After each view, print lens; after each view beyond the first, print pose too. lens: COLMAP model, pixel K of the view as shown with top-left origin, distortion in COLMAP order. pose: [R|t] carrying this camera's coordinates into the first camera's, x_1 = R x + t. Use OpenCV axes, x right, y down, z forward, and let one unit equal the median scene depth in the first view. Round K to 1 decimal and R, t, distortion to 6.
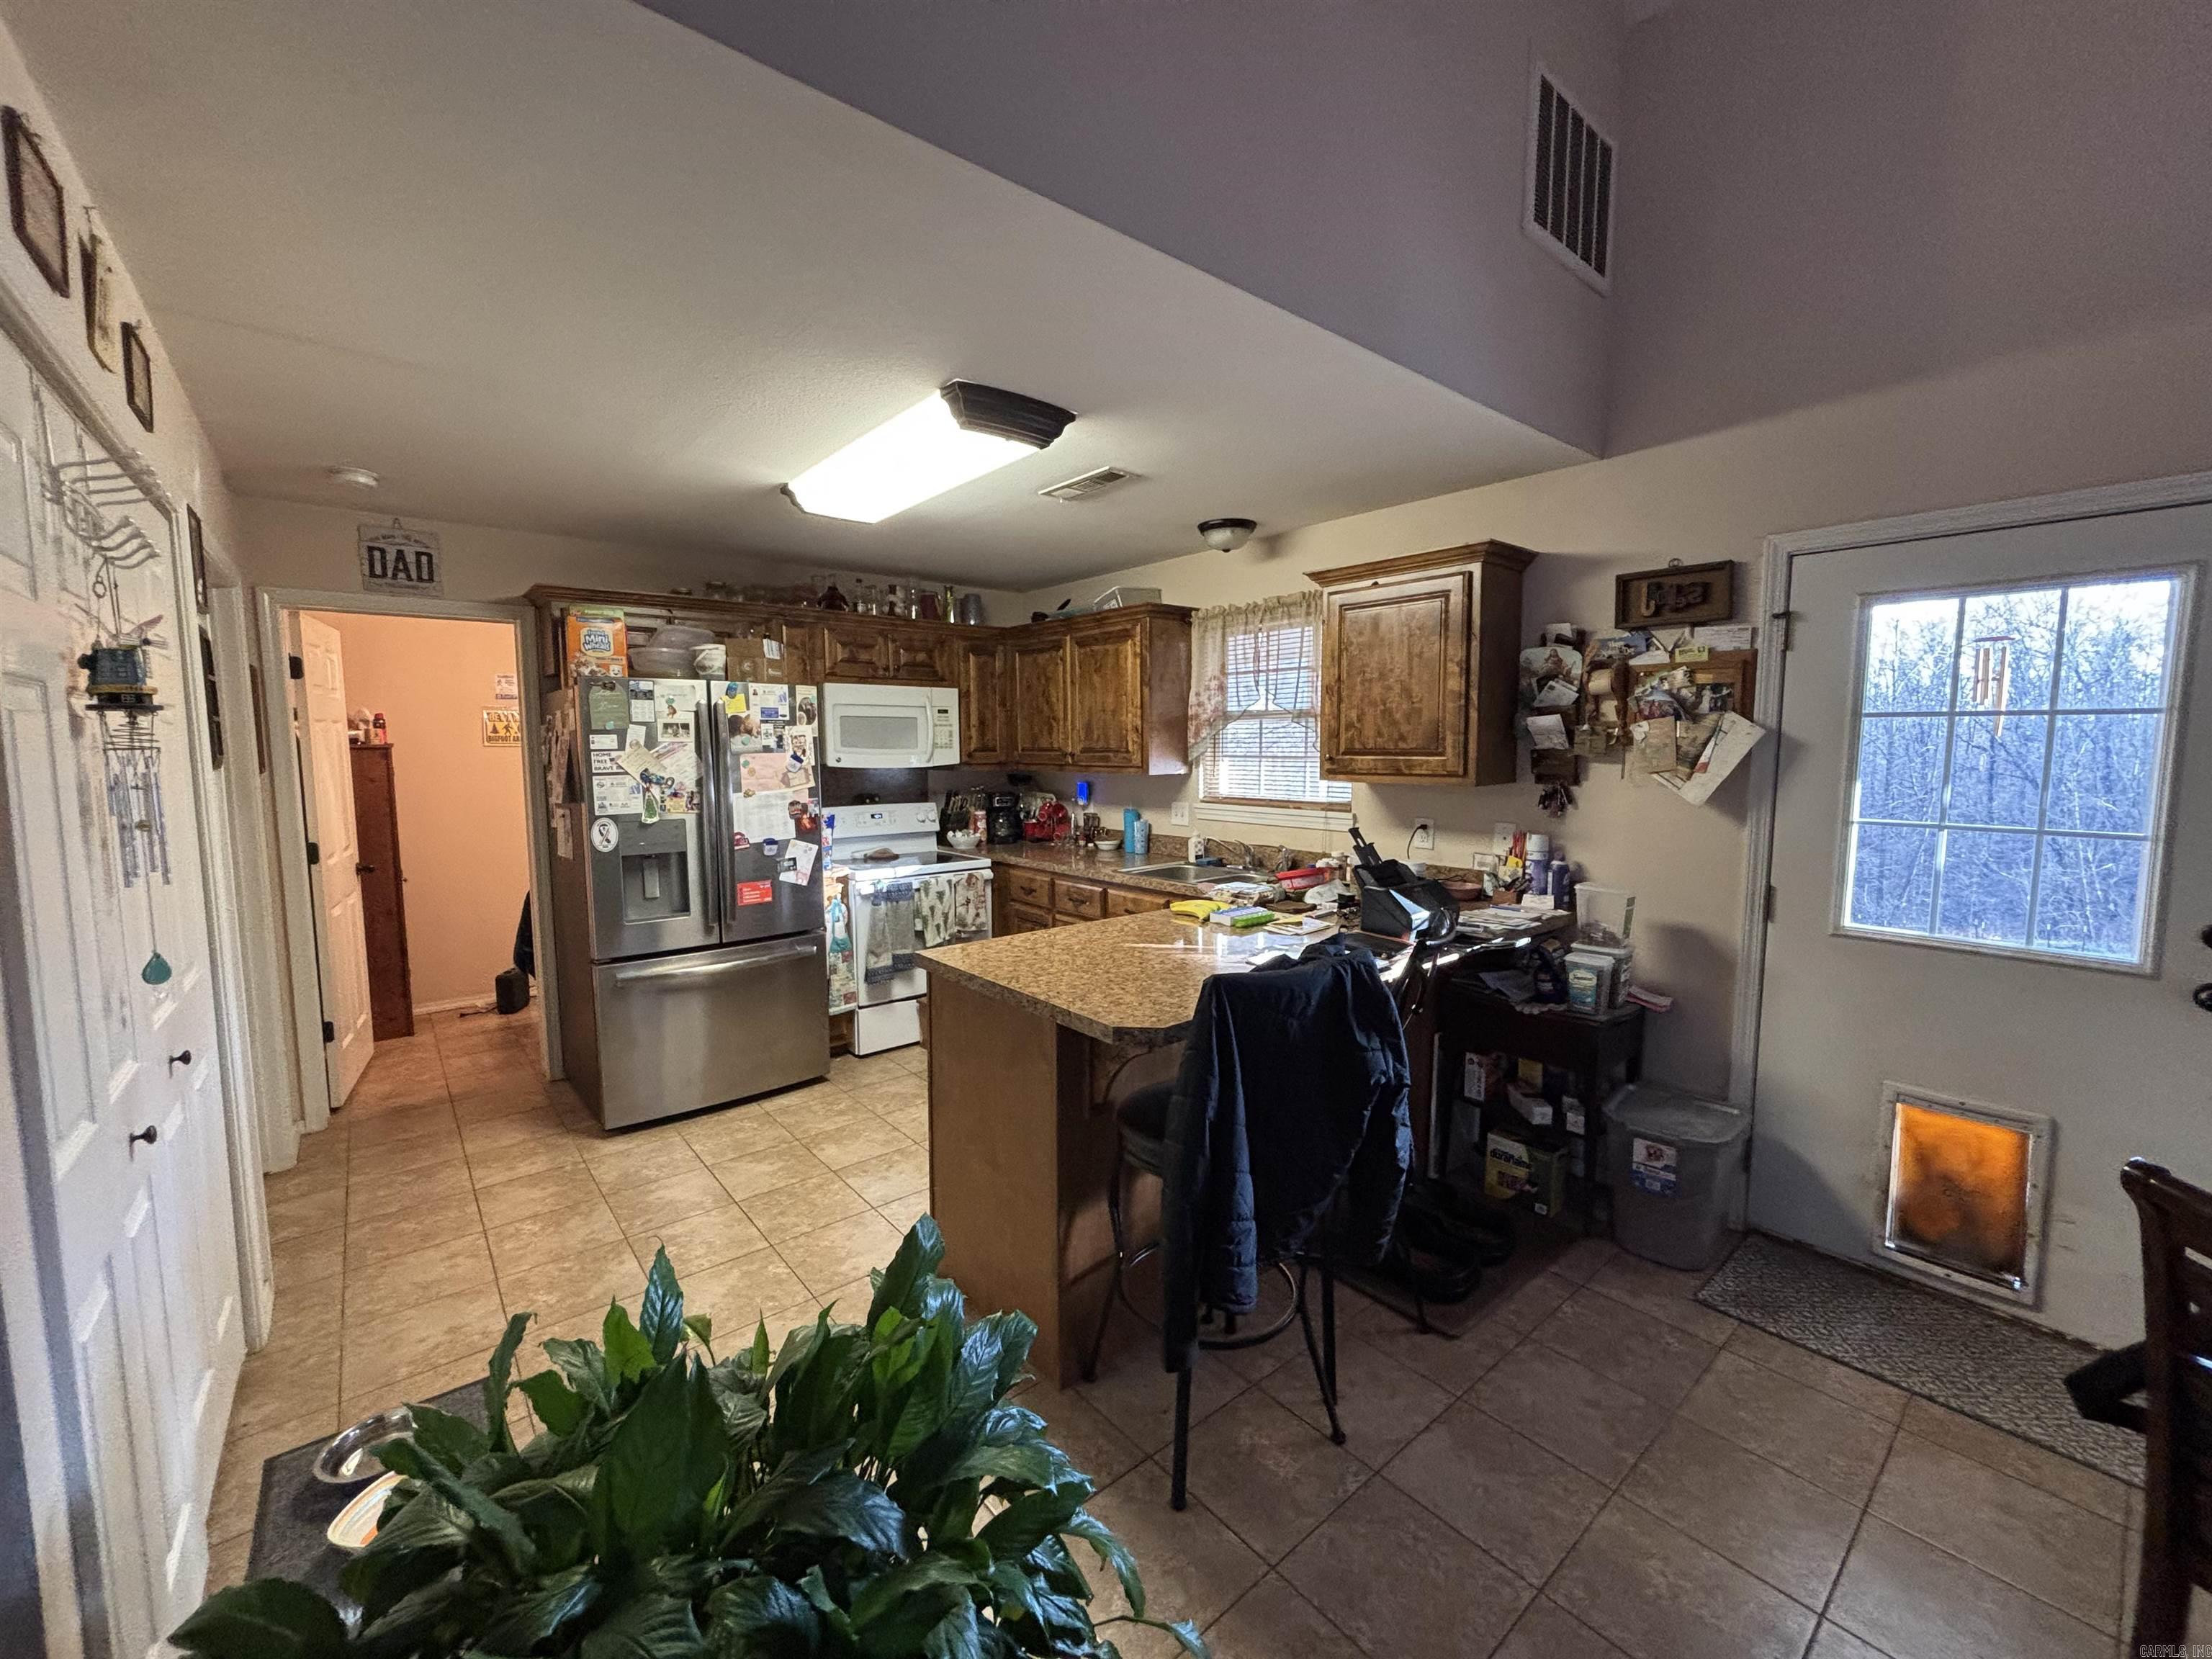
lens RADIAL K [[894.6, 0, 1102.9], [0, 894.6, 823.9], [0, 0, 1]] dist [0.007565, -0.002798]
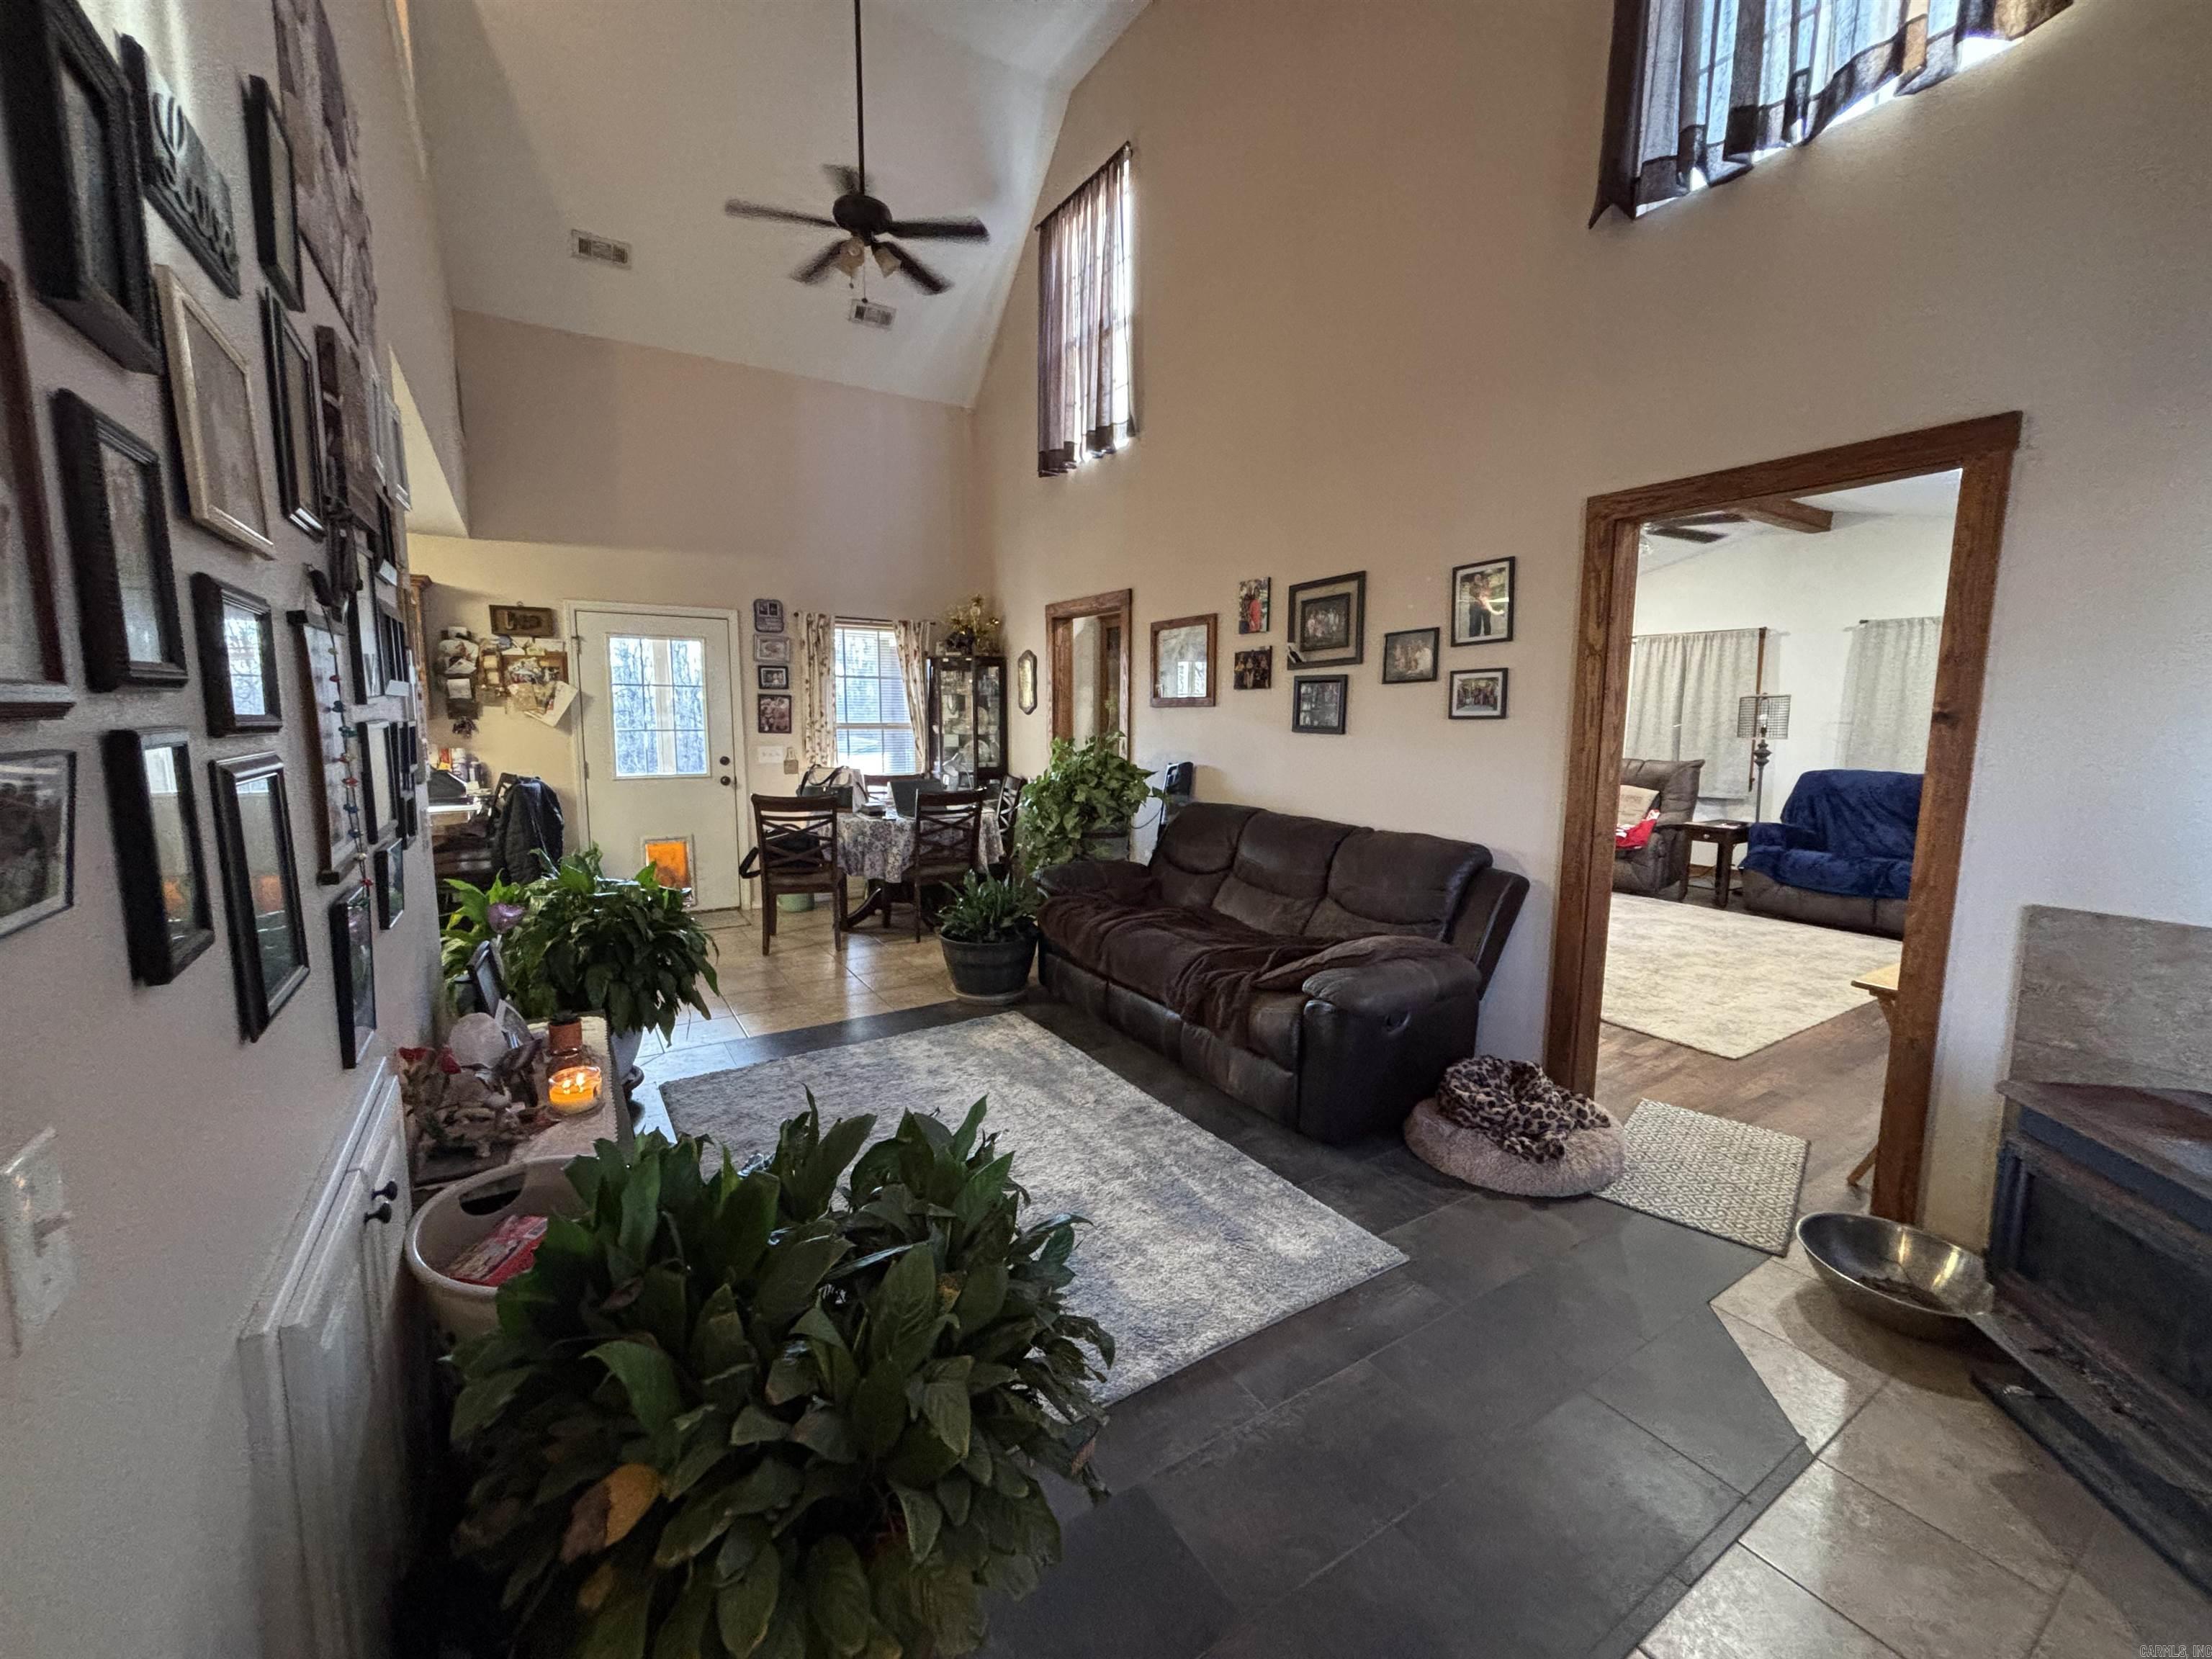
lens RADIAL K [[894.6, 0, 1102.9], [0, 894.6, 823.9], [0, 0, 1]] dist [0.007565, -0.002798]
pose [[0.132085, -0.119805, 0.983972, -1.147098], [0.088590, 0.990123, 0.108662, 0.084618], [-0.987272, 0.072817, 0.141394, -0.492054]]
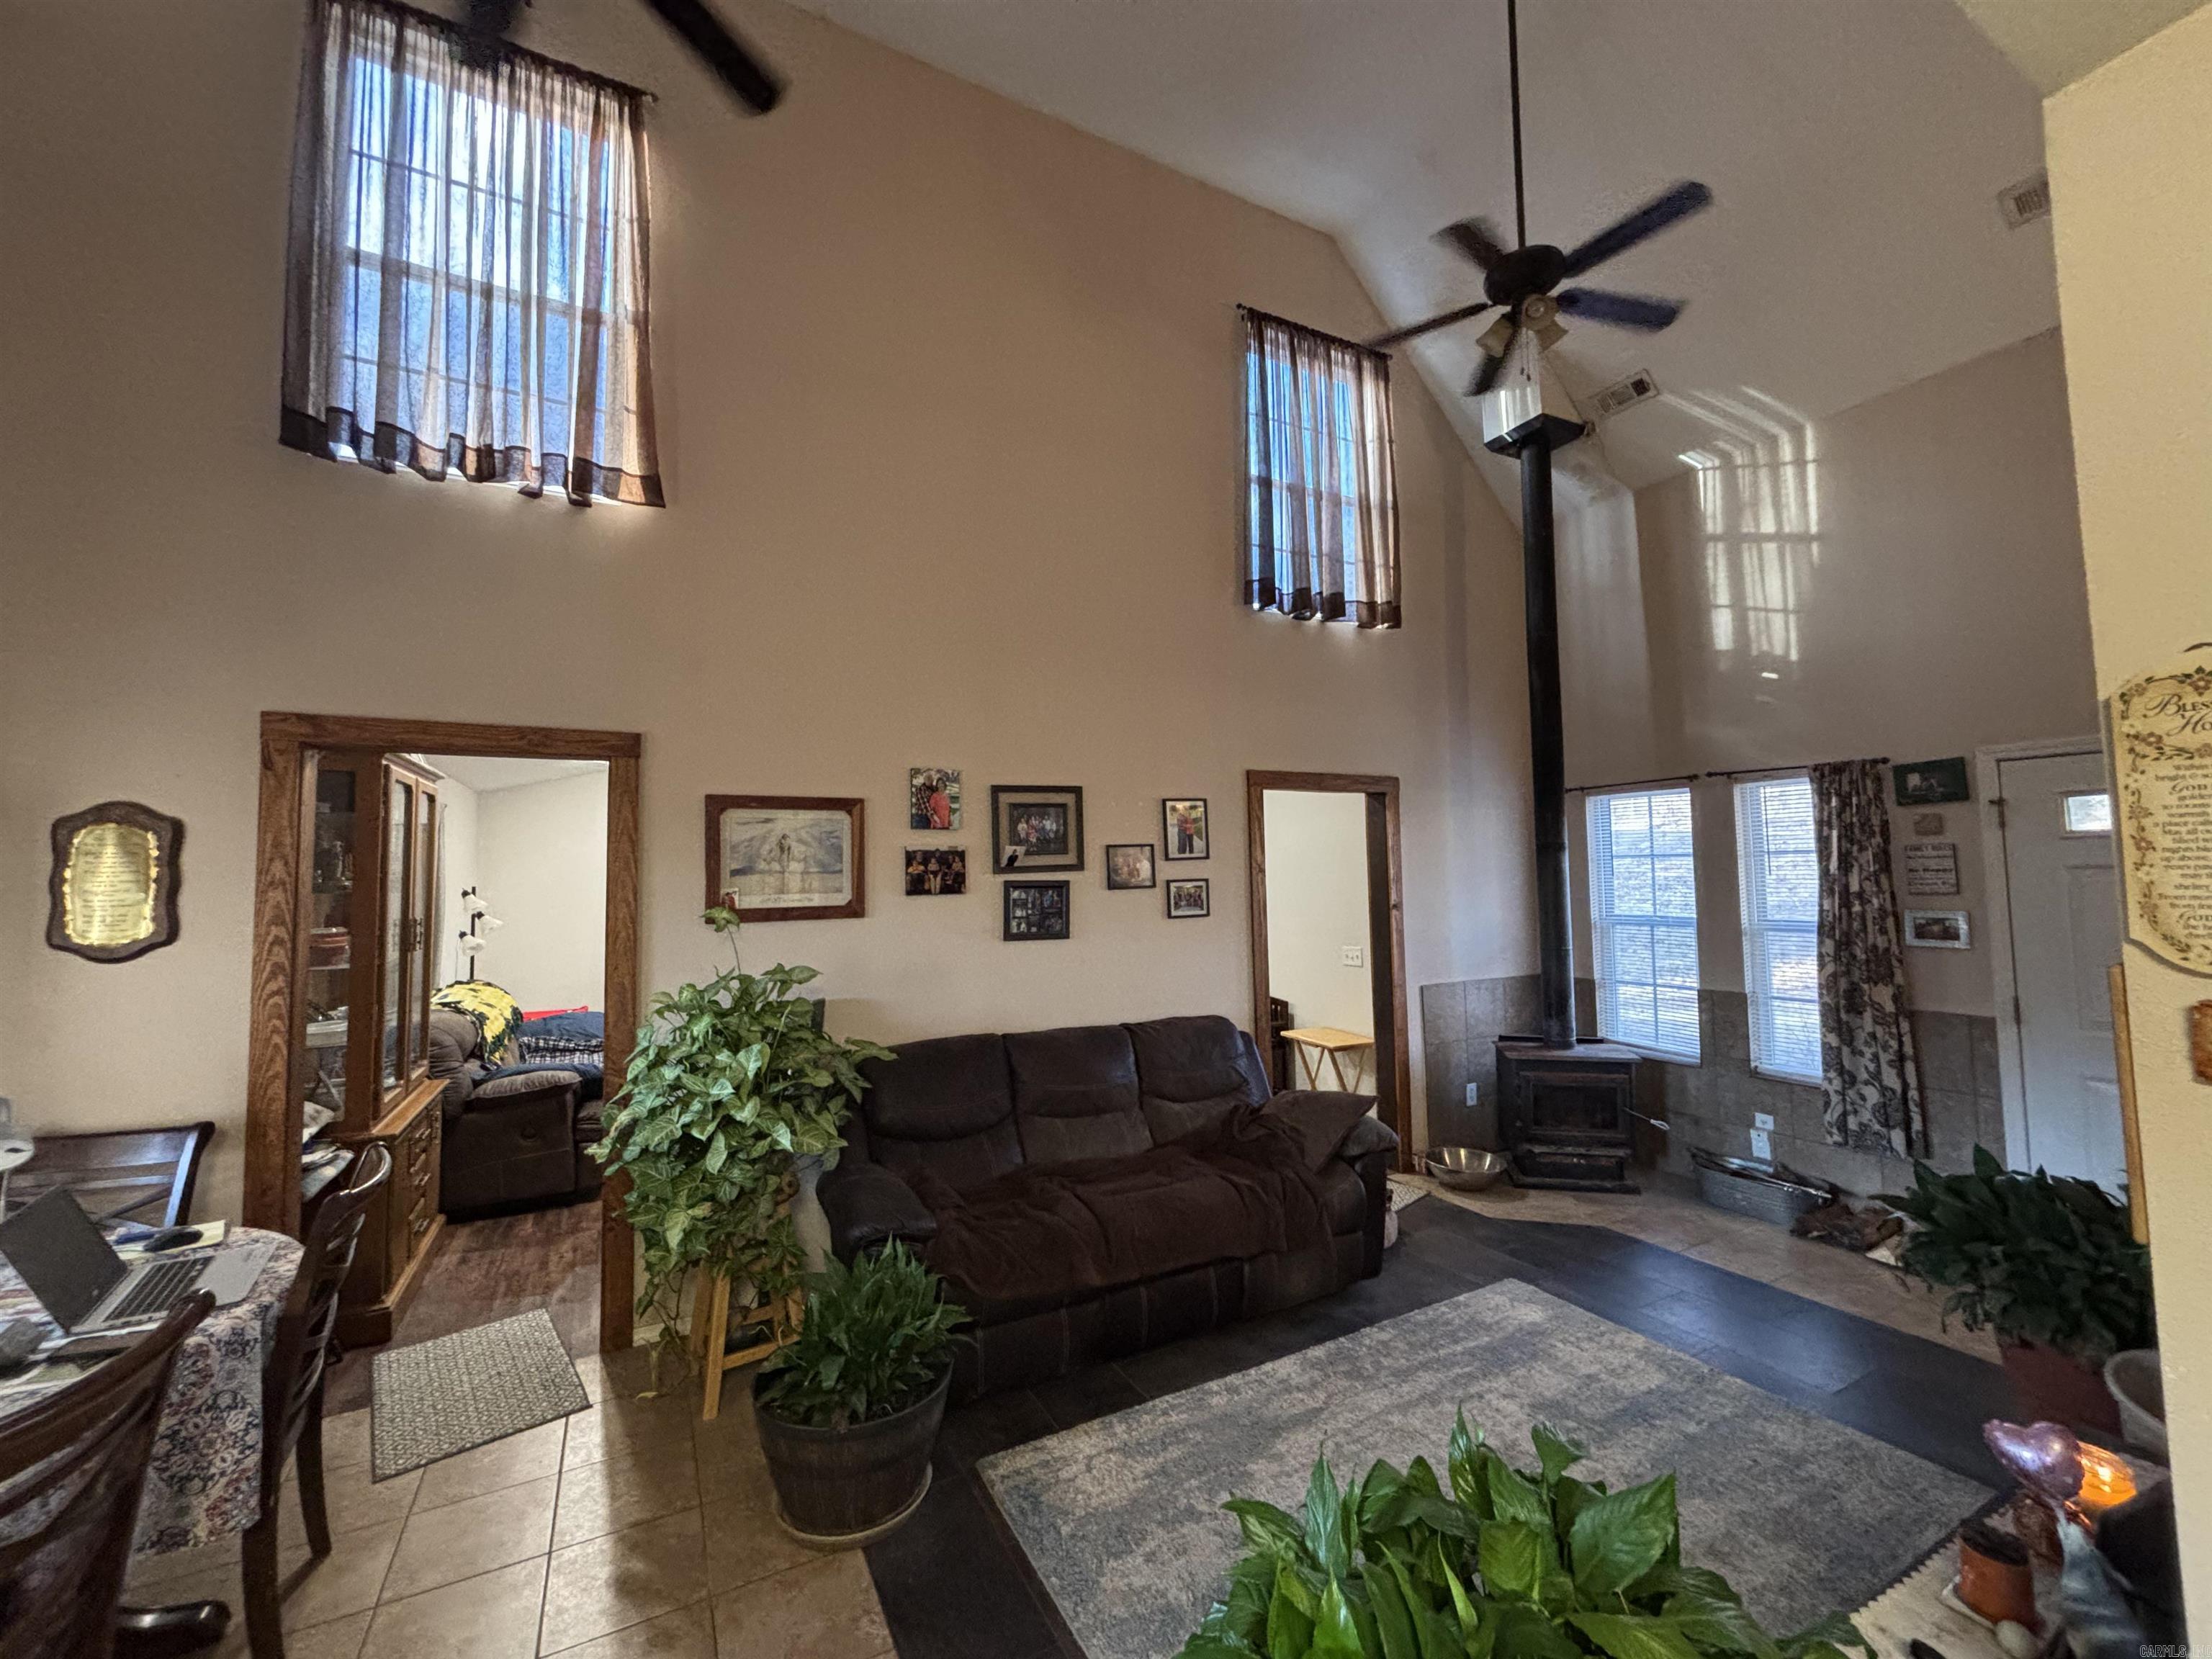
lens RADIAL K [[886.9, 0, 1108.7], [0, 886.9, 823.5], [0, 0, 1]] dist [0.035947, -0.029514]
pose [[-0.980571, 0.033516, 0.193280, -0.073109], [0.039340, 0.998878, 0.026372, -0.081628], [-0.192179, 0.033463, -0.980789, 0.655024]]
